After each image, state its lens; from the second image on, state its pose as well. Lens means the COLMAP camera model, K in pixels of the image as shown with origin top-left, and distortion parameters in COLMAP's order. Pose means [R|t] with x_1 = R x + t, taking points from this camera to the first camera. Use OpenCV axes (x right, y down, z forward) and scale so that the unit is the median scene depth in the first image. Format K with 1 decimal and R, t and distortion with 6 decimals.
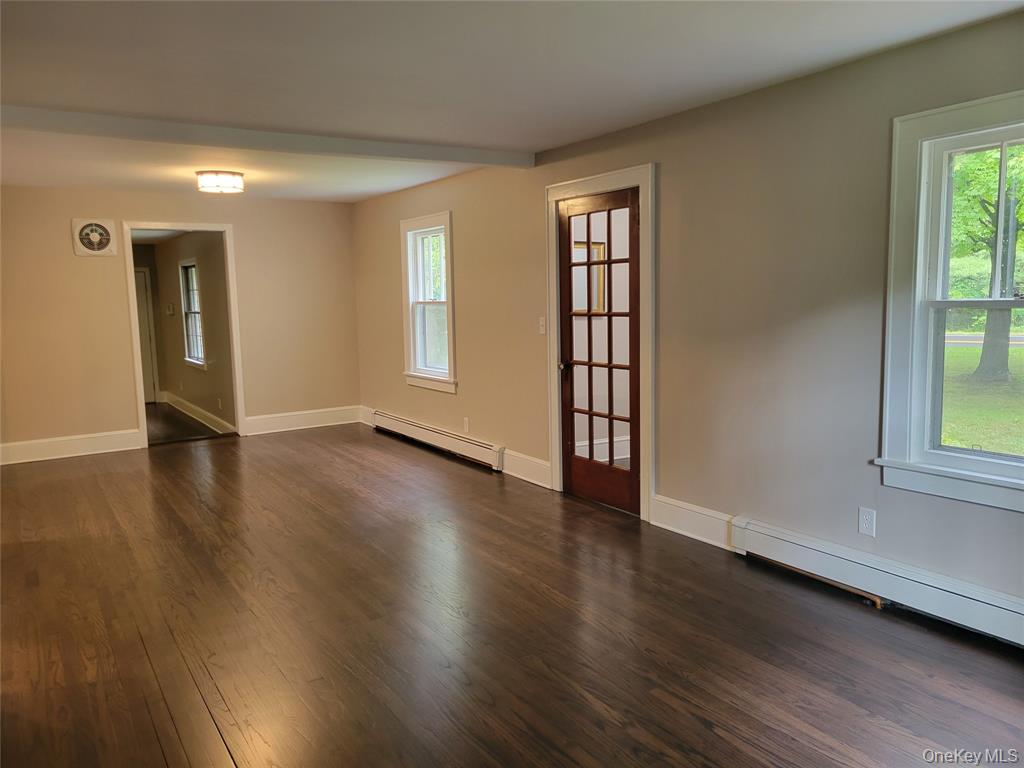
lens RADIAL K [[776.4, 0, 505.1], [0, 776.4, 380.3], [0, 0, 1]] dist [0.047447, -0.002668]
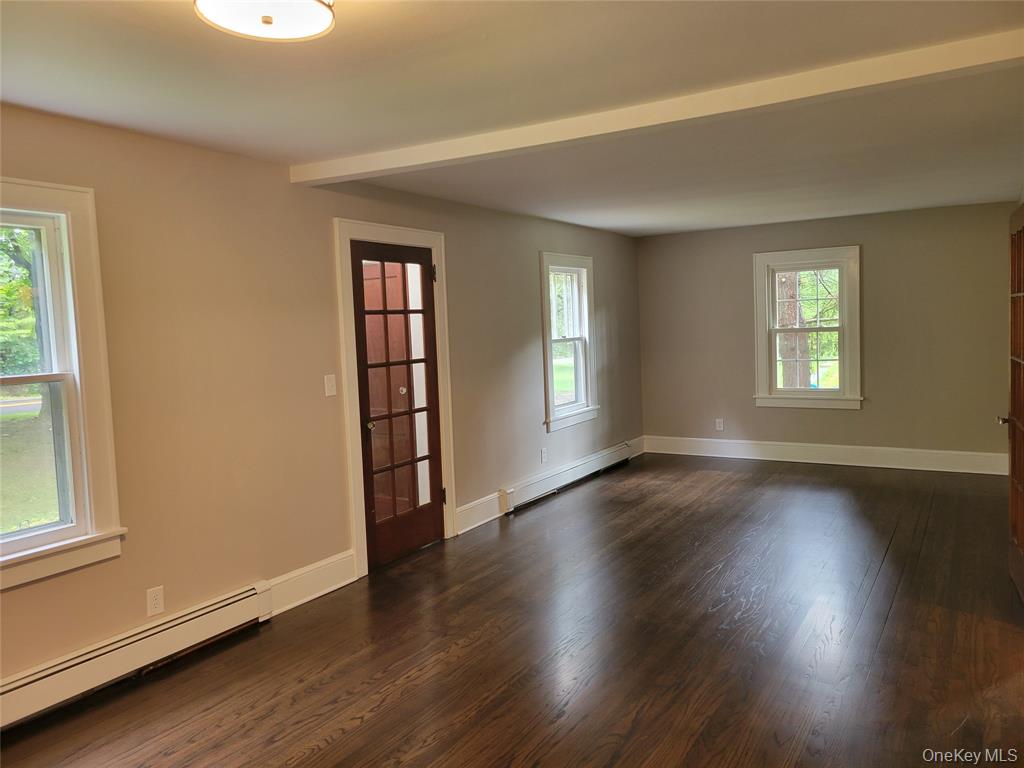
lens RADIAL K [[784.5, 0, 524.4], [0, 784.5, 372.5], [0, 0, 1]] dist [0.047894, -0.002435]
pose [[-0.463877, -0.014020, 0.885789, -0.898565], [0.150420, 0.984110, 0.094349, -0.152348], [-0.873036, 0.177007, -0.454397, 1.398553]]
